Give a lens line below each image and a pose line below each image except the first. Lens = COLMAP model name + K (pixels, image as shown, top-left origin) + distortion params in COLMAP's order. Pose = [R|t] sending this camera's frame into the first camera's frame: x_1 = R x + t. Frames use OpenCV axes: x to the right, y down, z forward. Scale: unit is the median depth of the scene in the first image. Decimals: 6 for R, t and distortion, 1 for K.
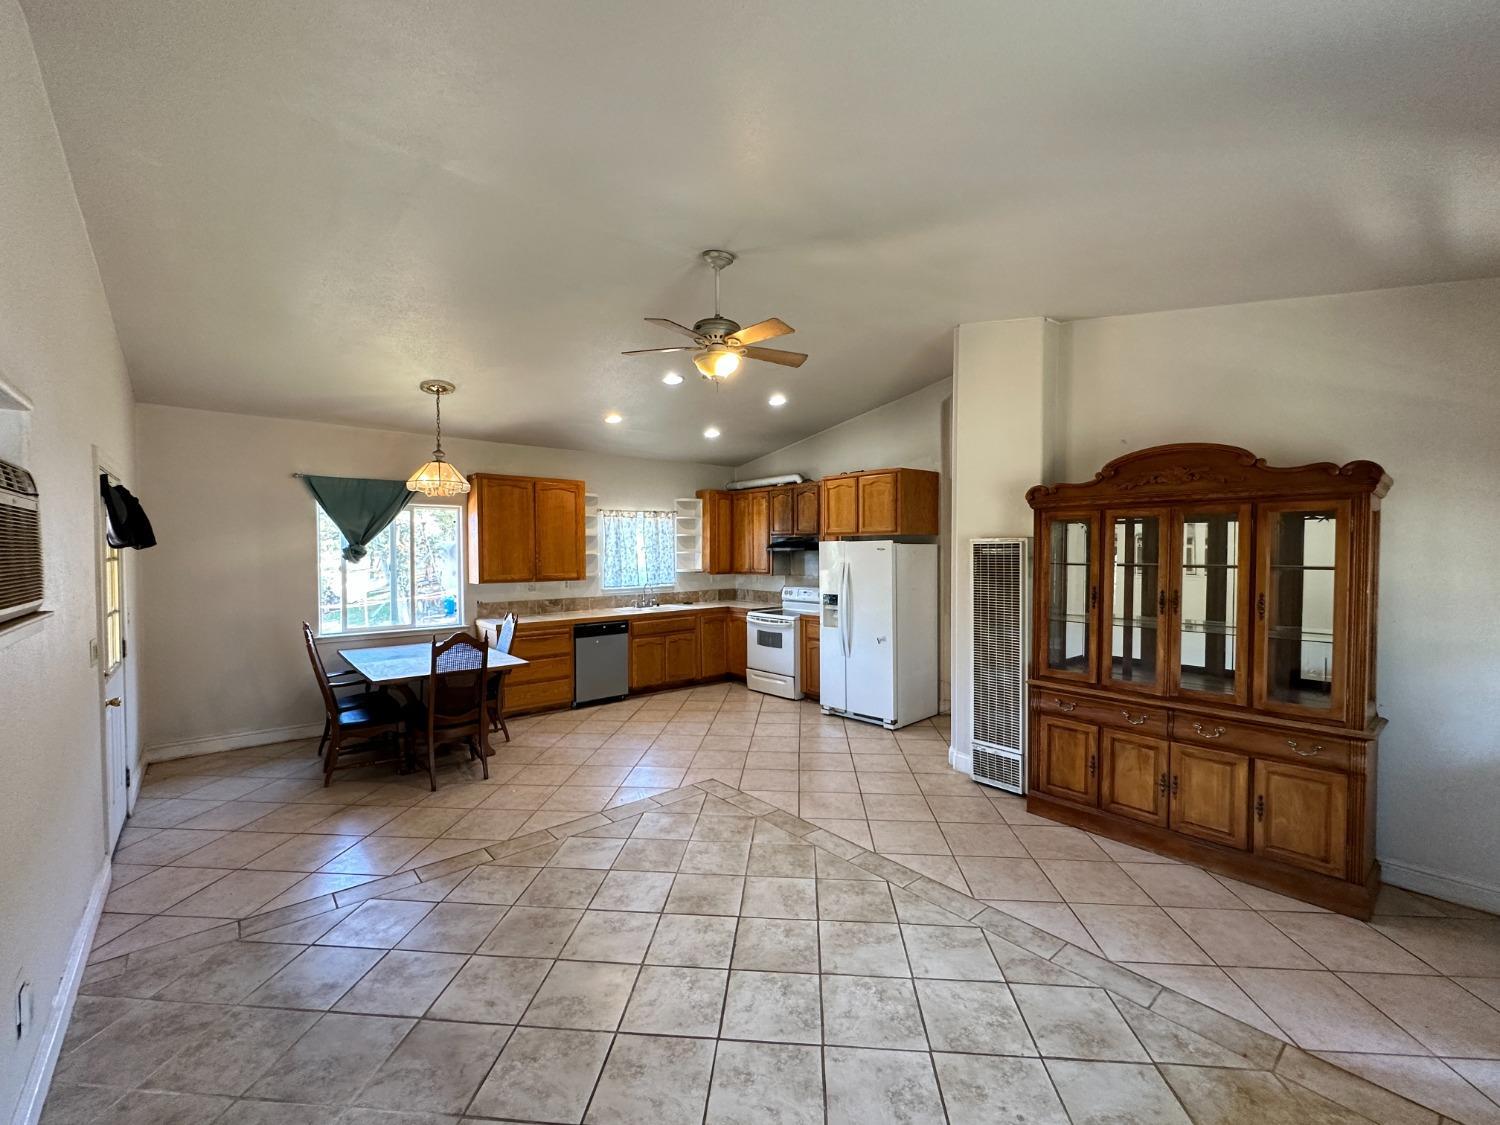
lens RADIAL K [[634.6, 0, 750.0], [0, 634.6, 562.5], [0, 0, 1]] dist [-0.000970, 0.000010]
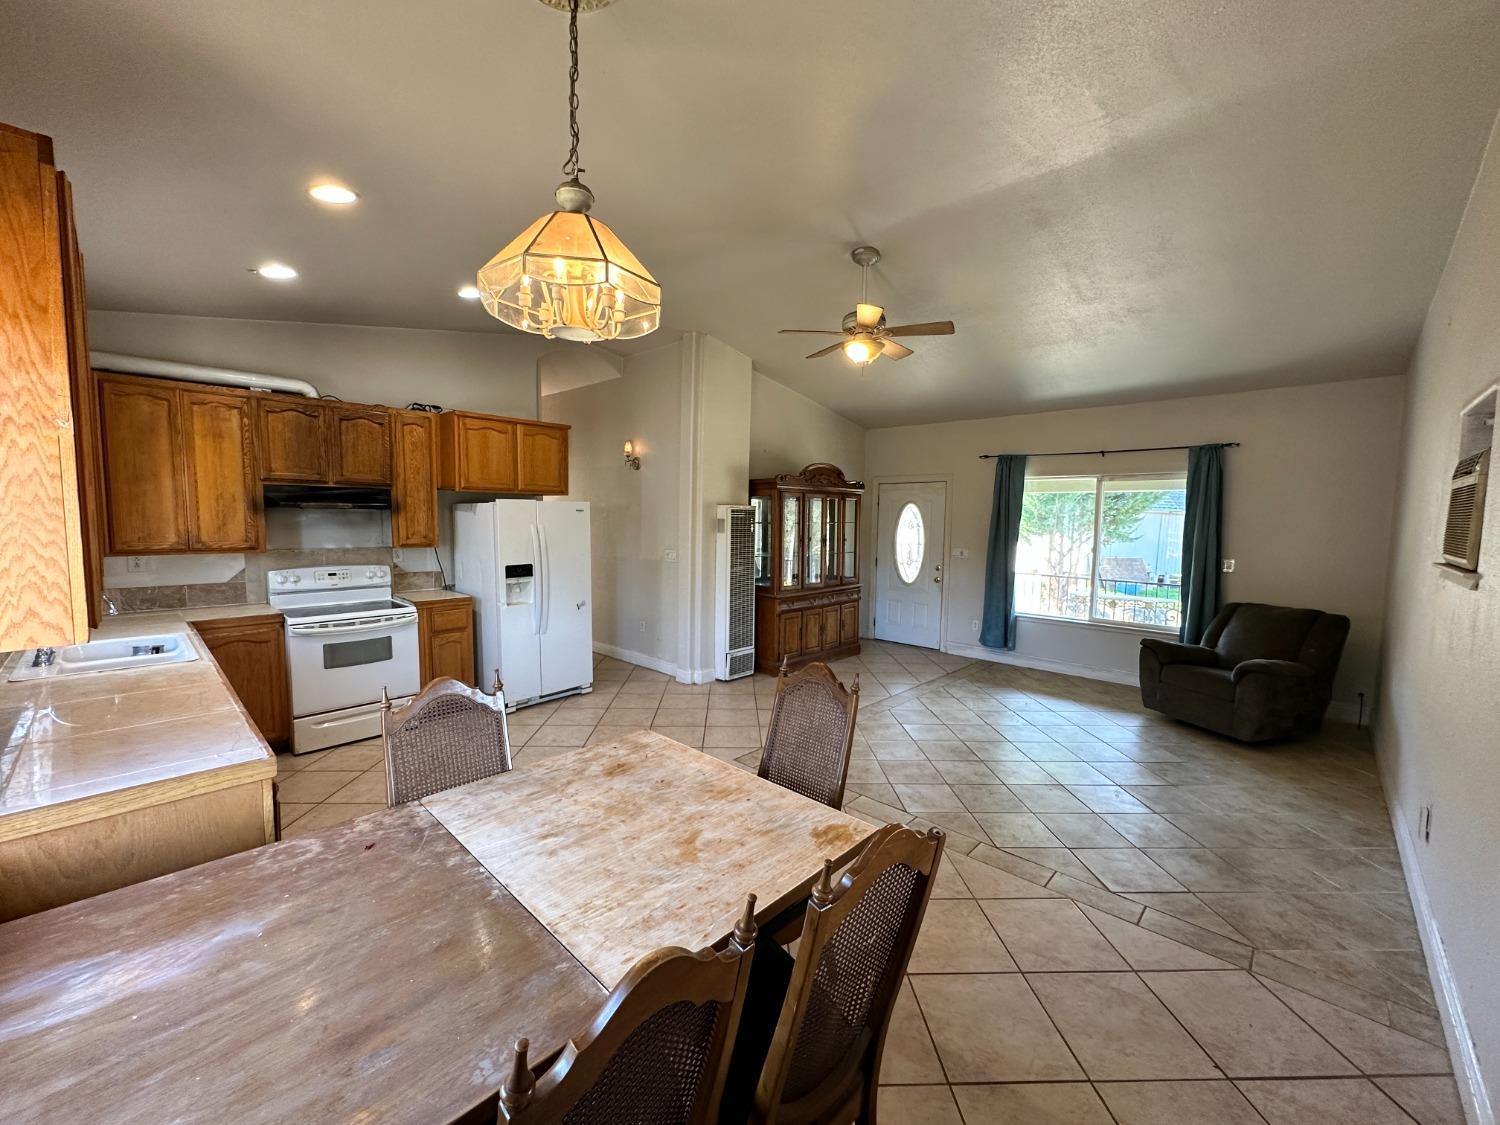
lens RADIAL K [[597.8, 0, 750.0], [0, 597.8, 562.5], [0, 0, 1]] dist [-0.001919, -0.000184]
pose [[-0.108433, -0.076375, 0.991166, -0.718917], [0.007916, 0.996946, 0.077687, -0.010966], [-0.994072, 0.016270, -0.107497, 0.845910]]
